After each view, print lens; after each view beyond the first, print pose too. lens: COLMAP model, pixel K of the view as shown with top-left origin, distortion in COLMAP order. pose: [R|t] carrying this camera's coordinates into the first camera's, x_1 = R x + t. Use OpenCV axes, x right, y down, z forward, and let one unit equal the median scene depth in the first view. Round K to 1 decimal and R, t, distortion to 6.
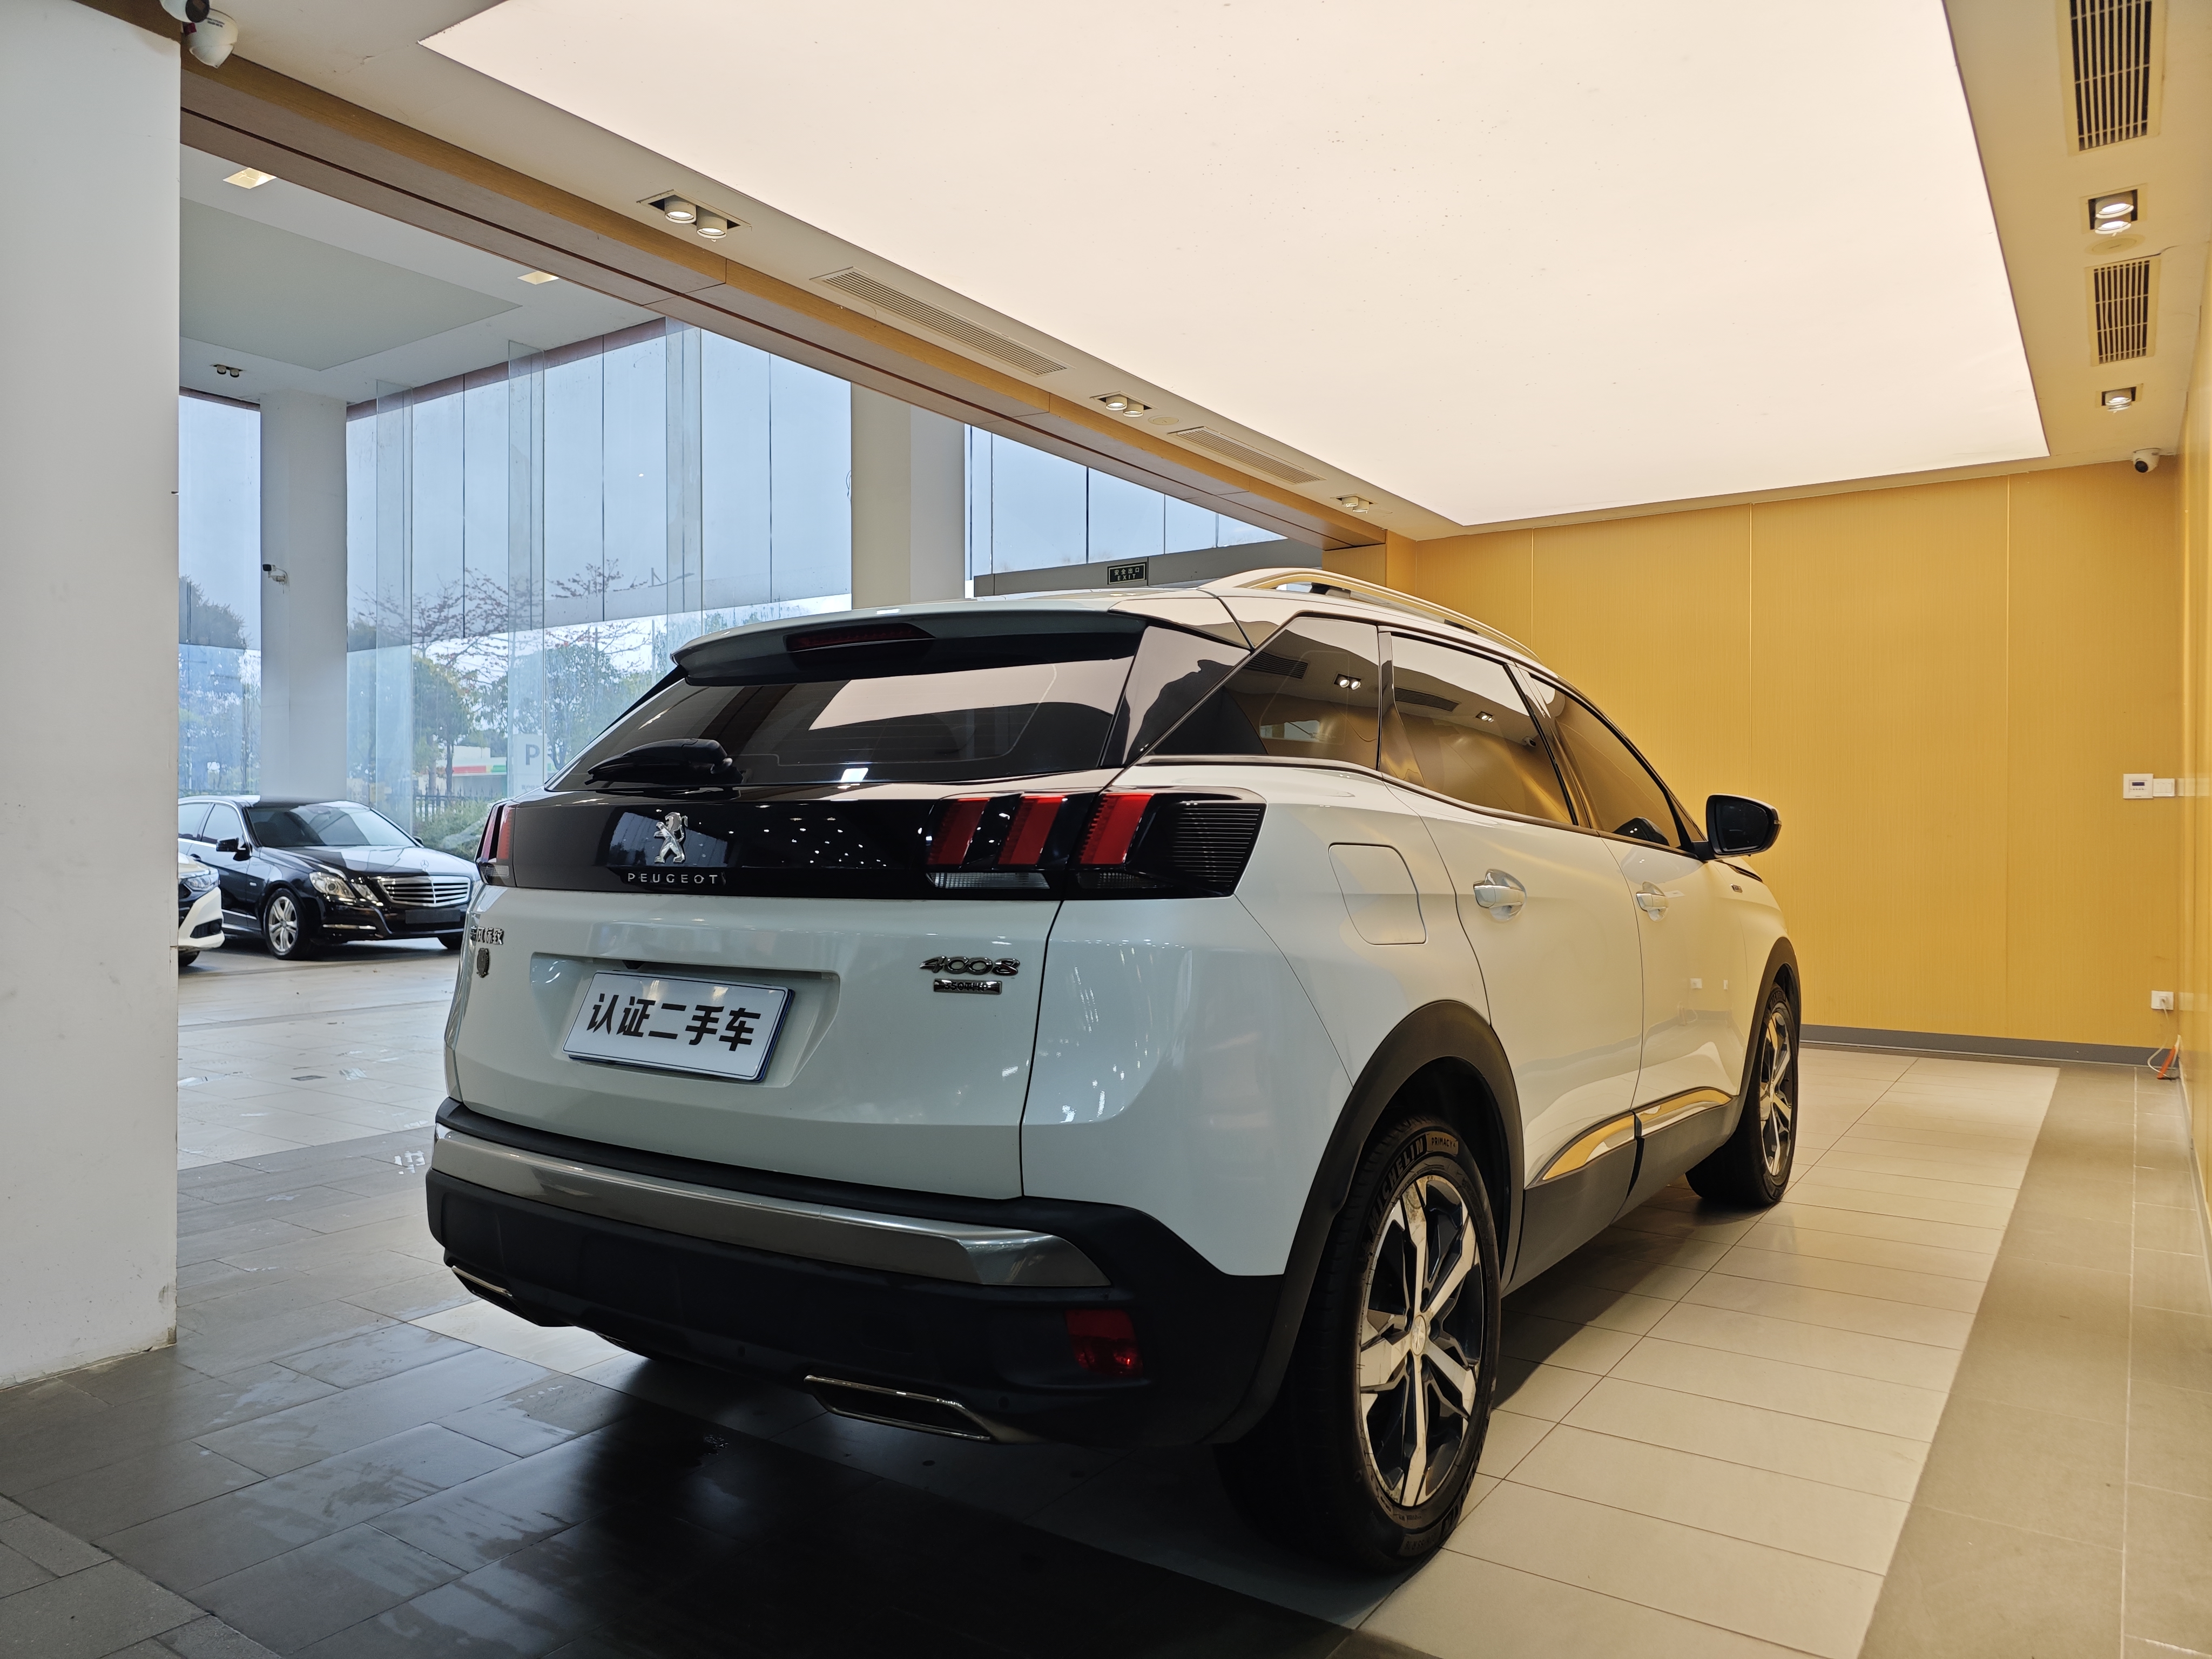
lens RADIAL K [[1507.9, 0, 1114.7], [0, 1507.9, 842.2], [0, 0, 1]] dist [0.030613, -0.034470]
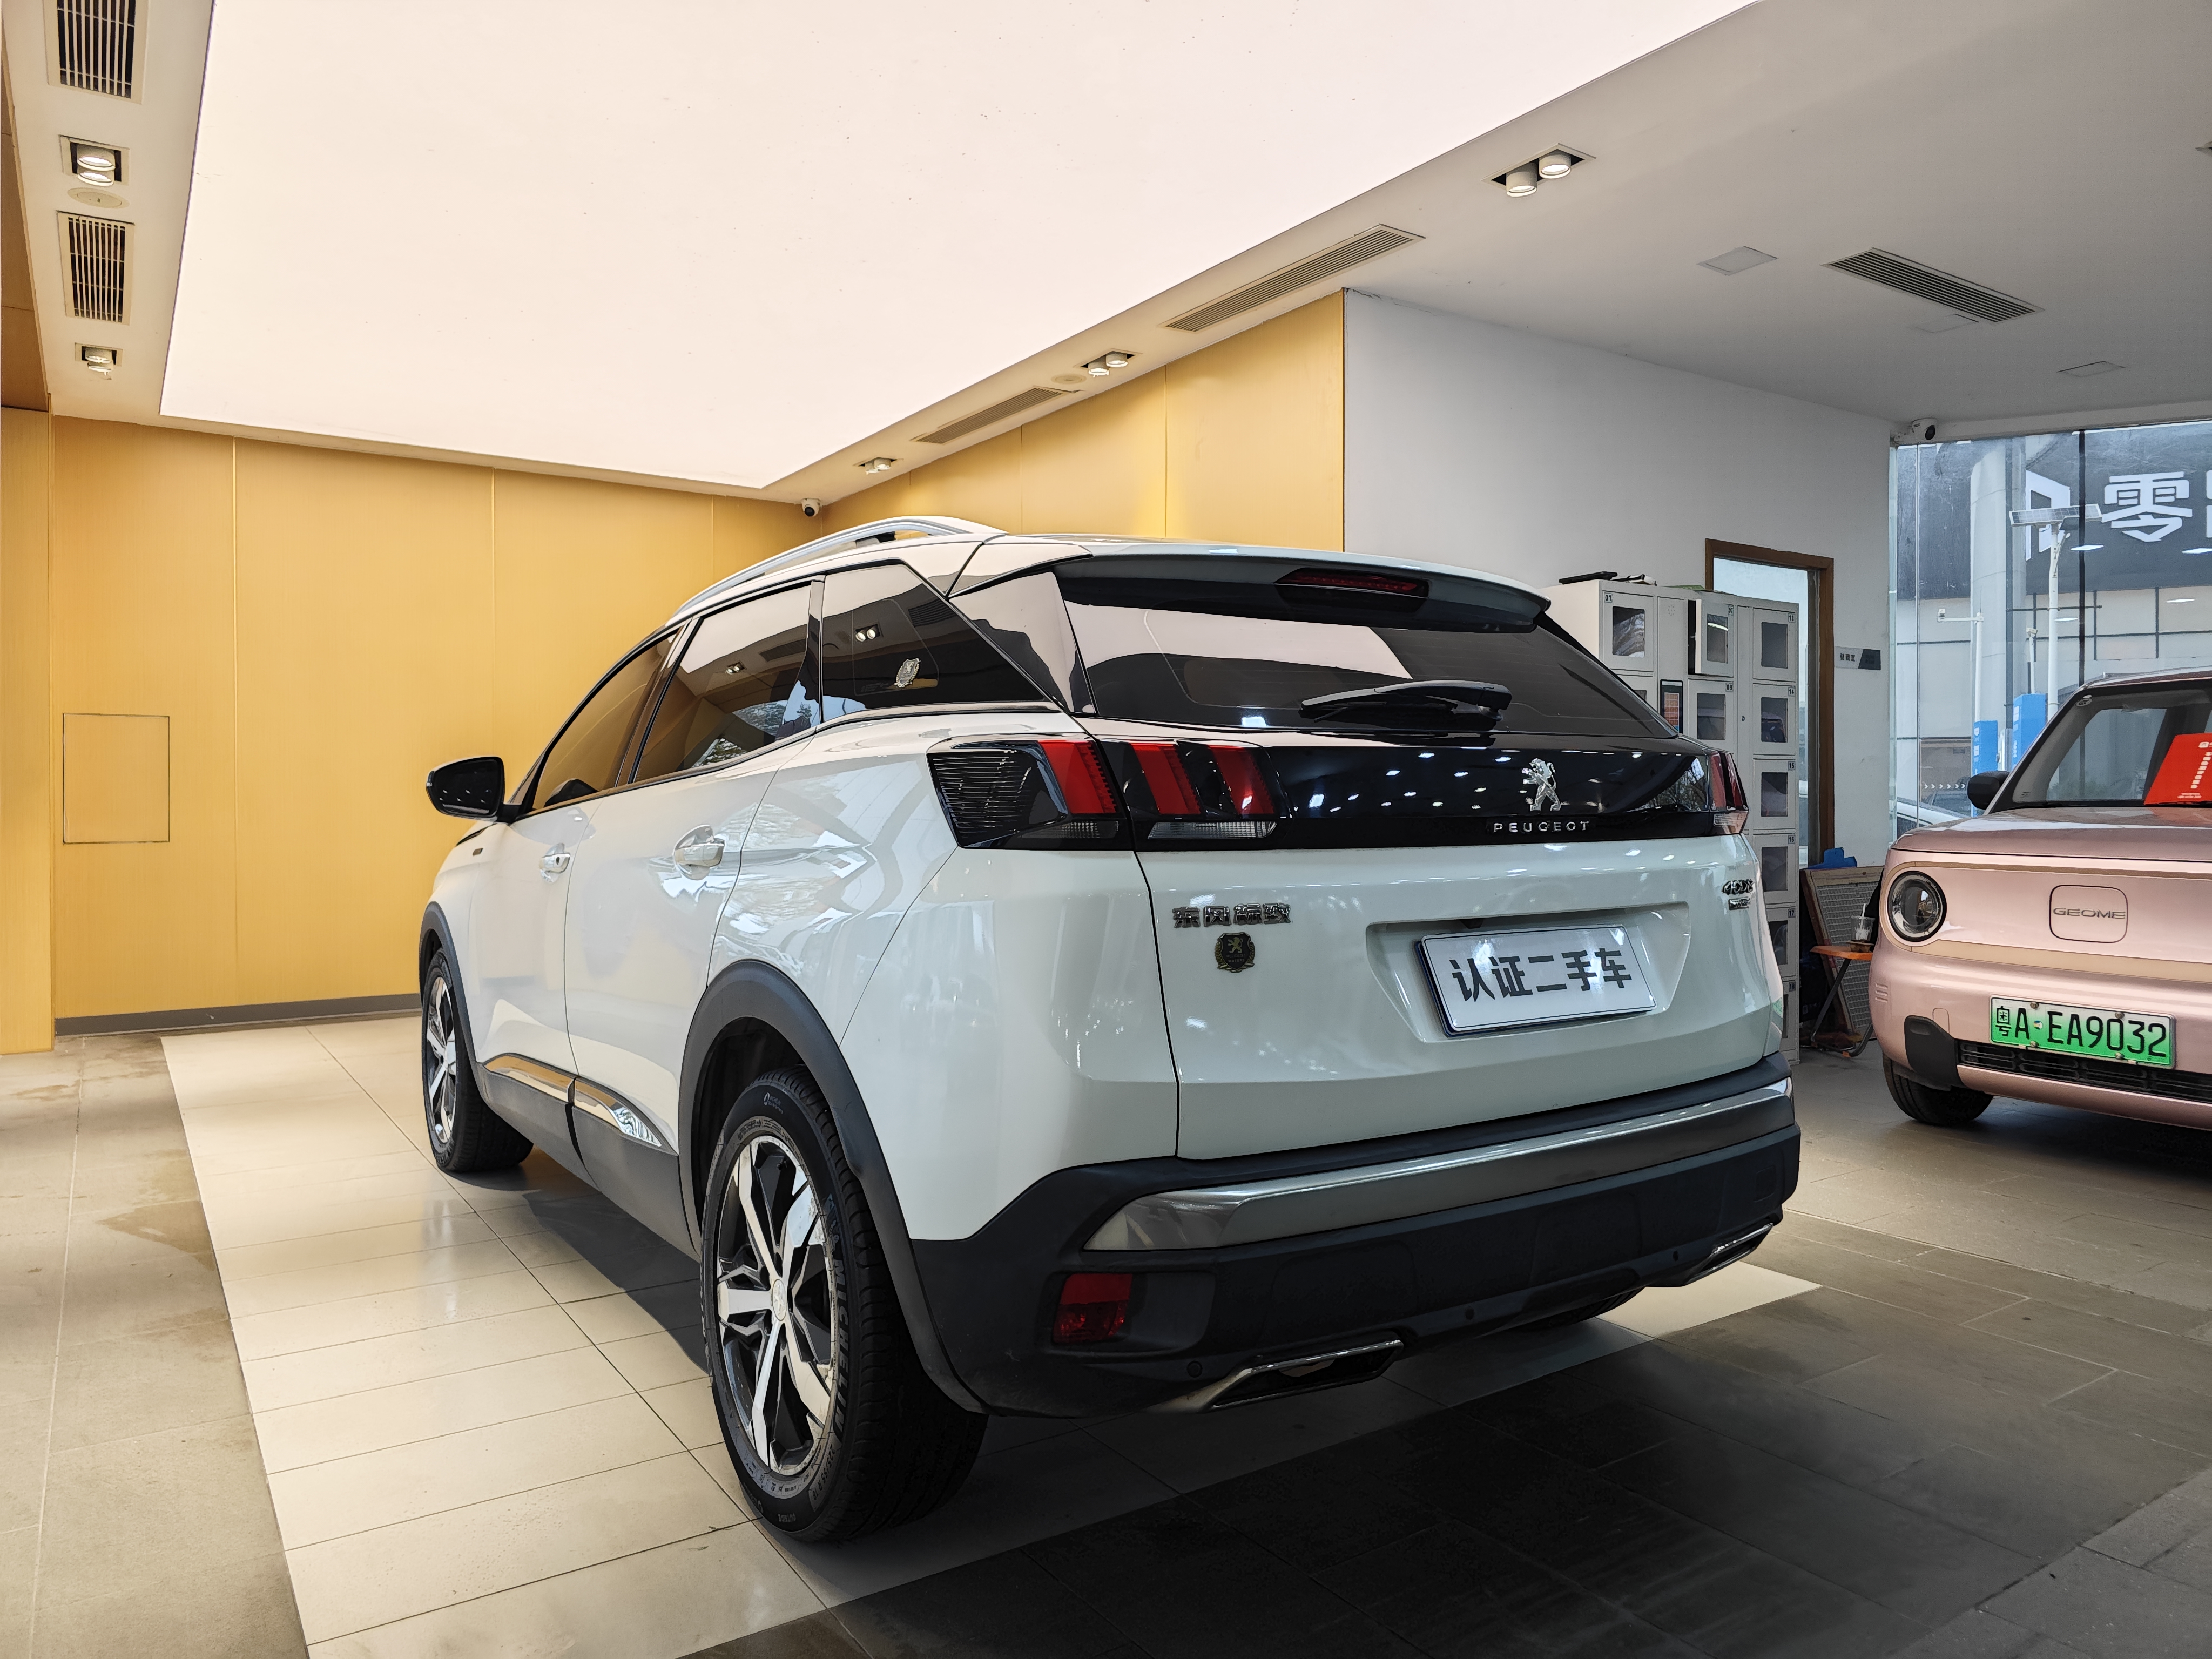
lens RADIAL K [[1507.9, 0, 1121.8], [0, 1507.9, 824.0], [0, 0, 1]] dist [0.030613, -0.034470]
pose [[0.372305, -0.012079, 0.928032, -1.327858], [0.005424, 0.999927, 0.010839, 0.010642], [-0.928095, 0.000999, 0.372343, 0.913219]]
